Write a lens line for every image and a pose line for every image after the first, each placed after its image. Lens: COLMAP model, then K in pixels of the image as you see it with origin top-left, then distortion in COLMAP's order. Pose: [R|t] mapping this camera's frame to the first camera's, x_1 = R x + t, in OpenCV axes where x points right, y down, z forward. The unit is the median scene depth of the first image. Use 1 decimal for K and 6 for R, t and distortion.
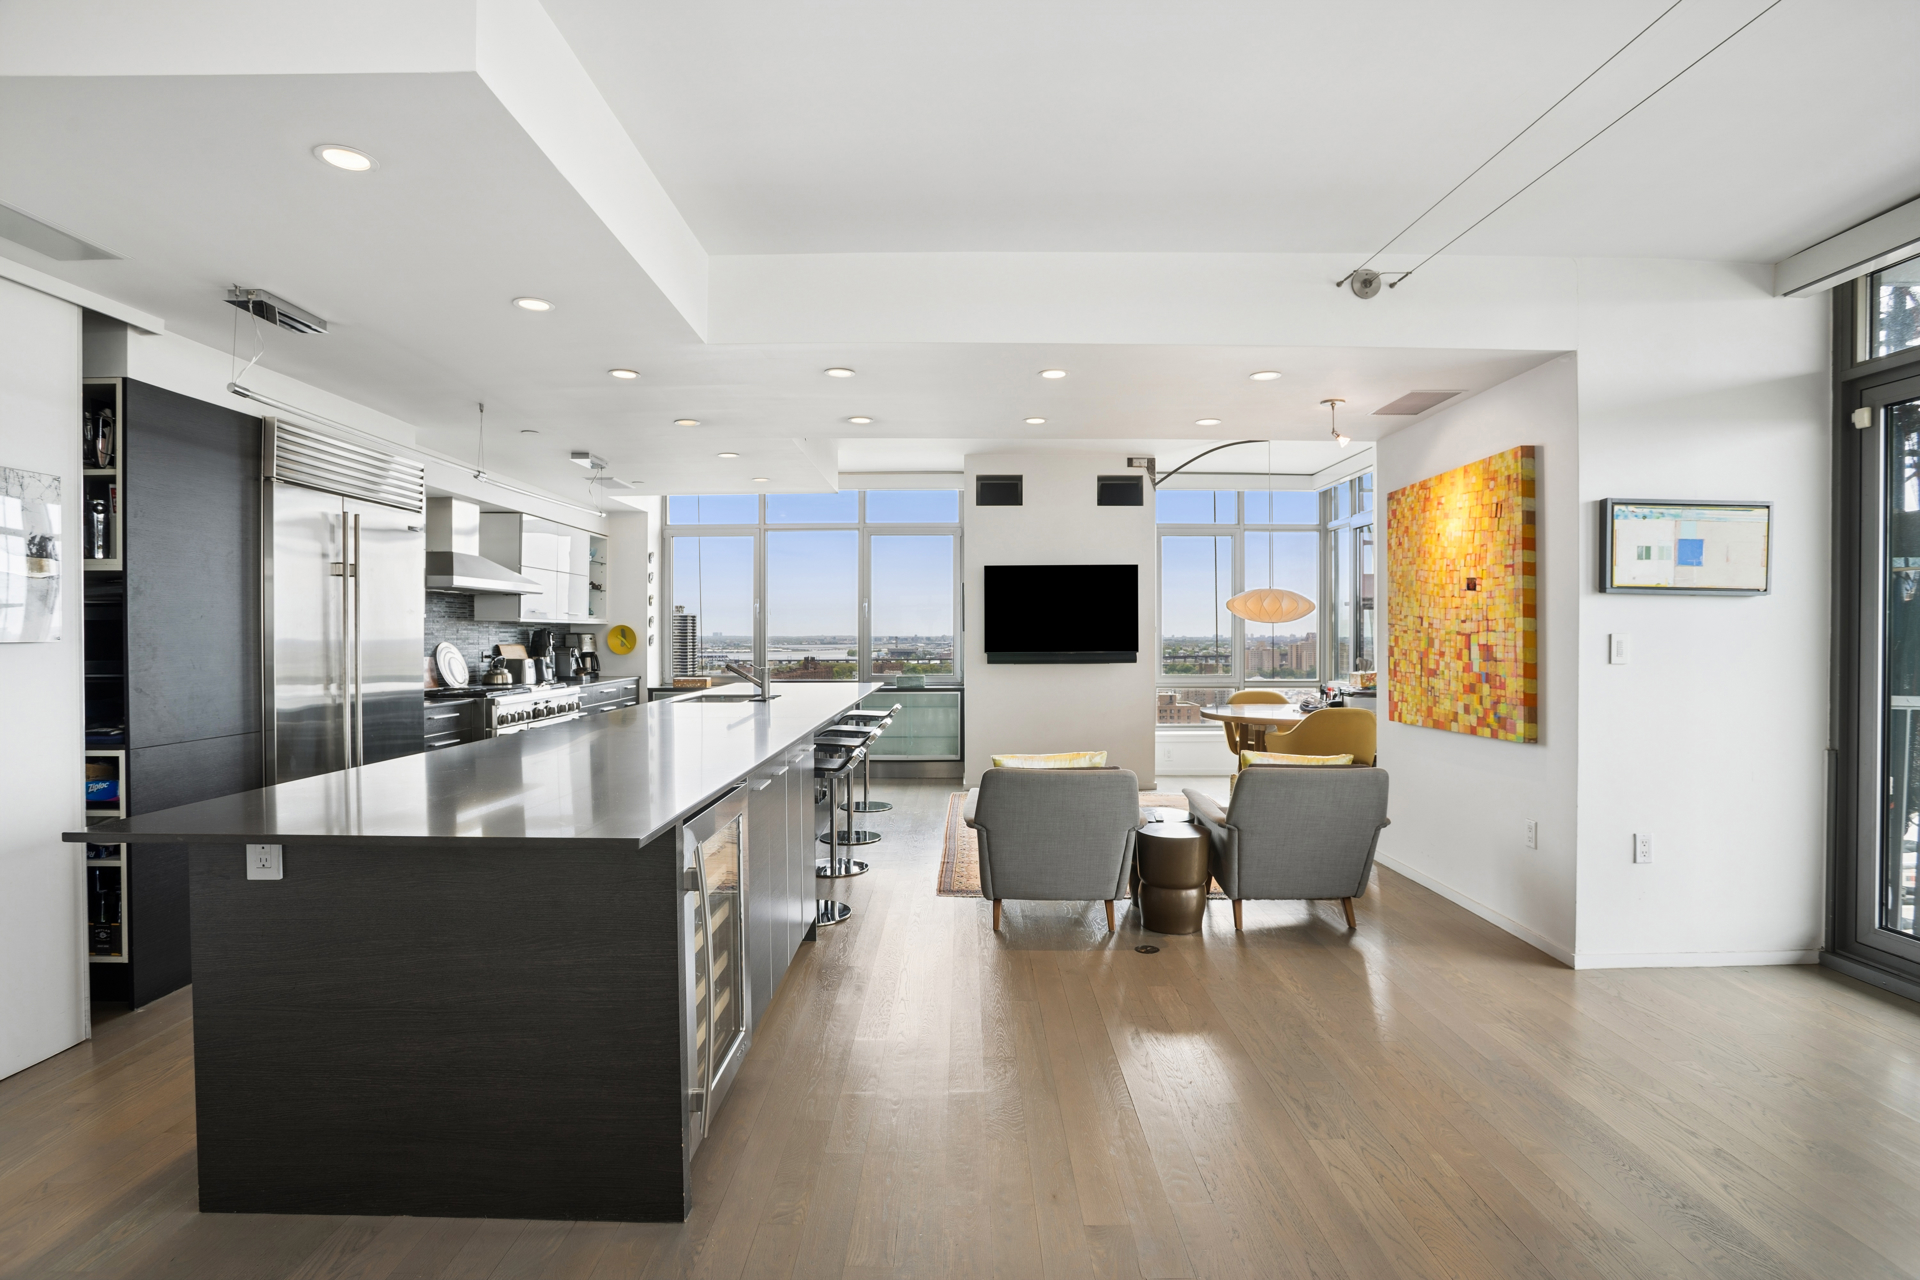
lens RADIAL K [[933.9, 0, 960.0], [0, 933.9, 640.0], [0, 0, 1]] dist [-0.038269, -0.000061]
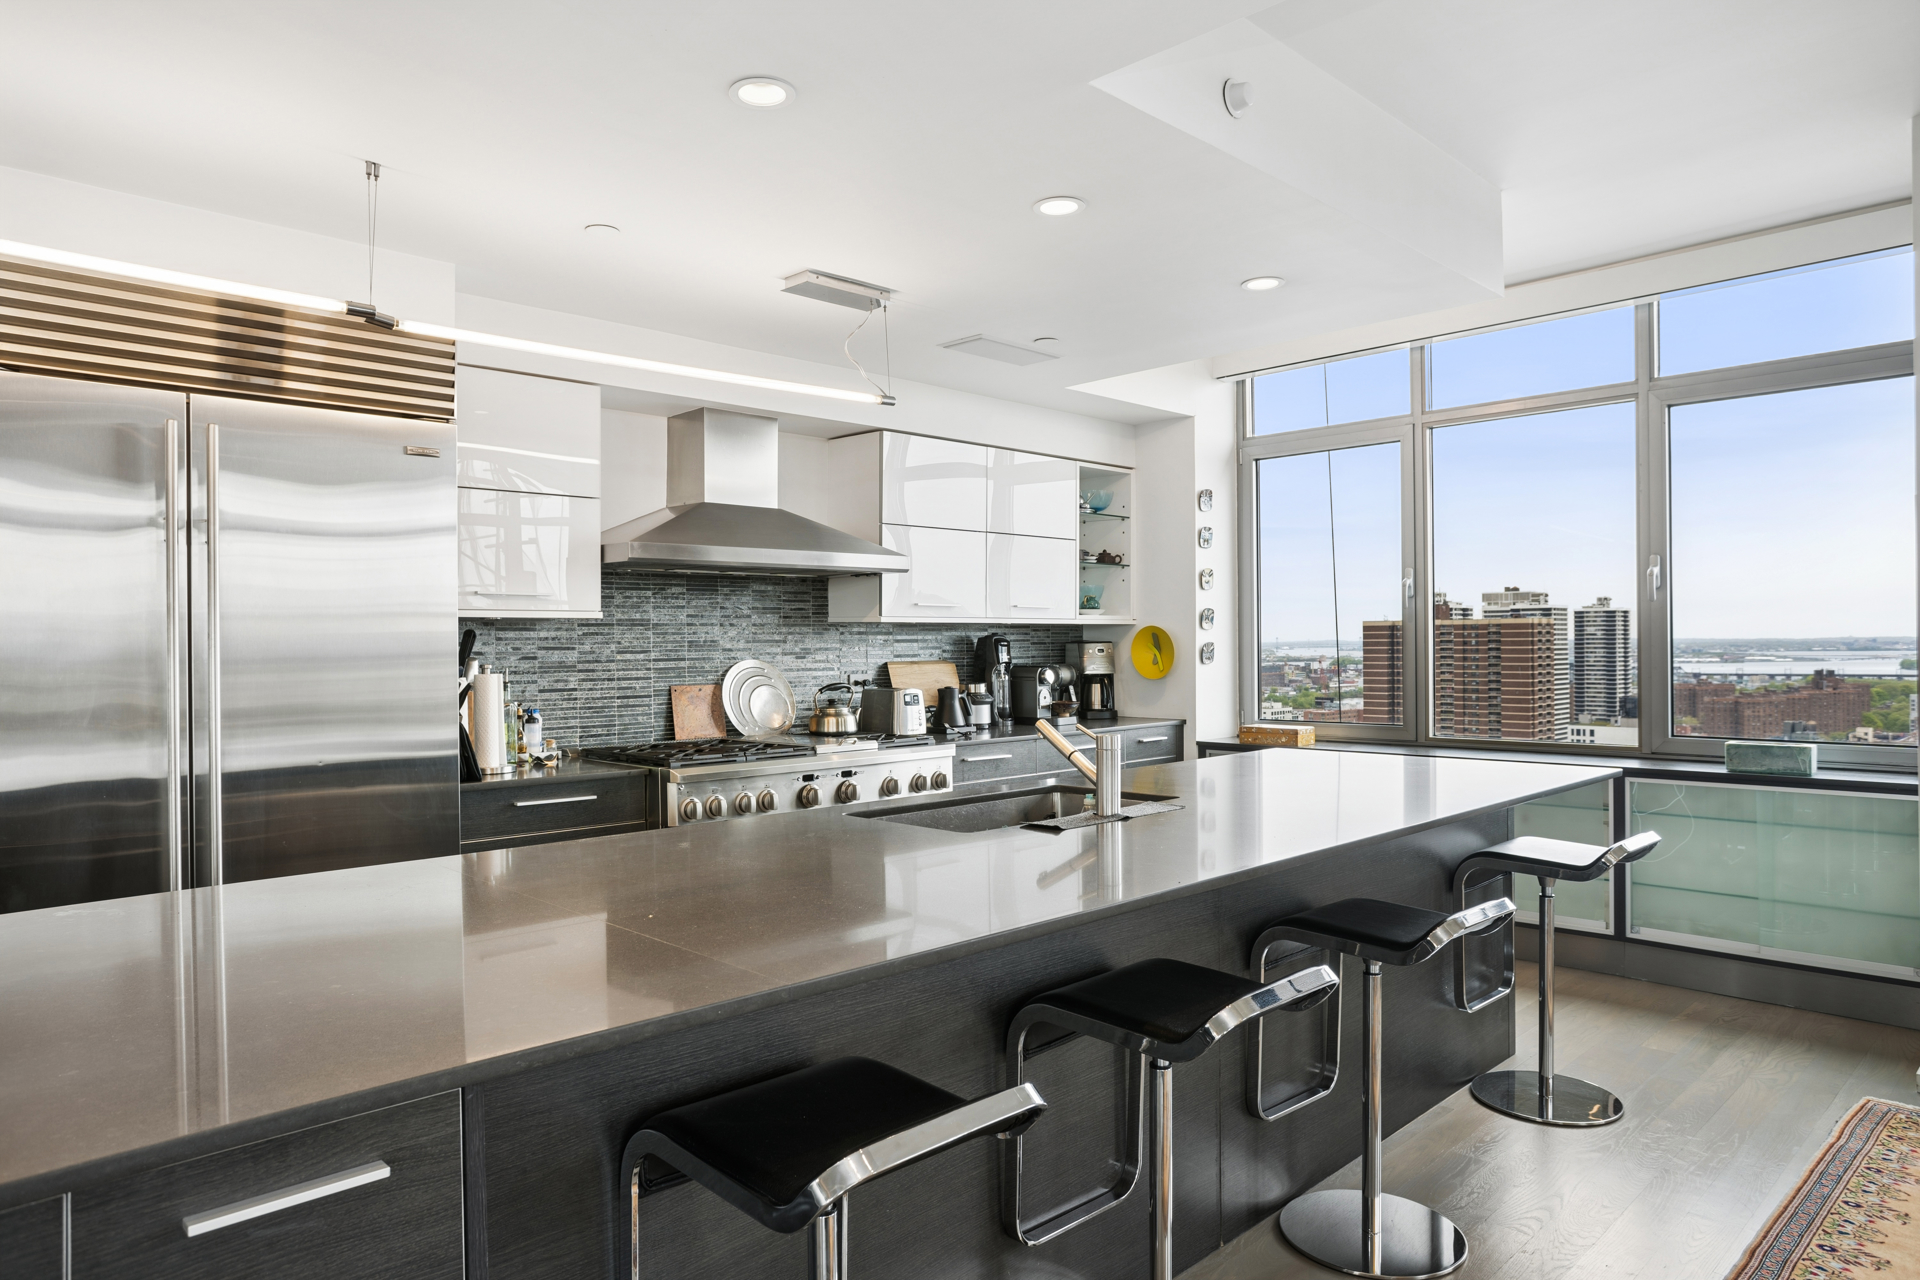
lens RADIAL K [[1138.4, 0, 960.0], [0, 1138.4, 640.0], [0, 0, 1]] dist [-0.089186, 0.002622]
pose [[0.659554, -0.005485, -0.751638, 0.066810], [0.002280, 0.999983, -0.005297, -0.004270], [0.751654, 0.001780, 0.659555, 0.468504]]
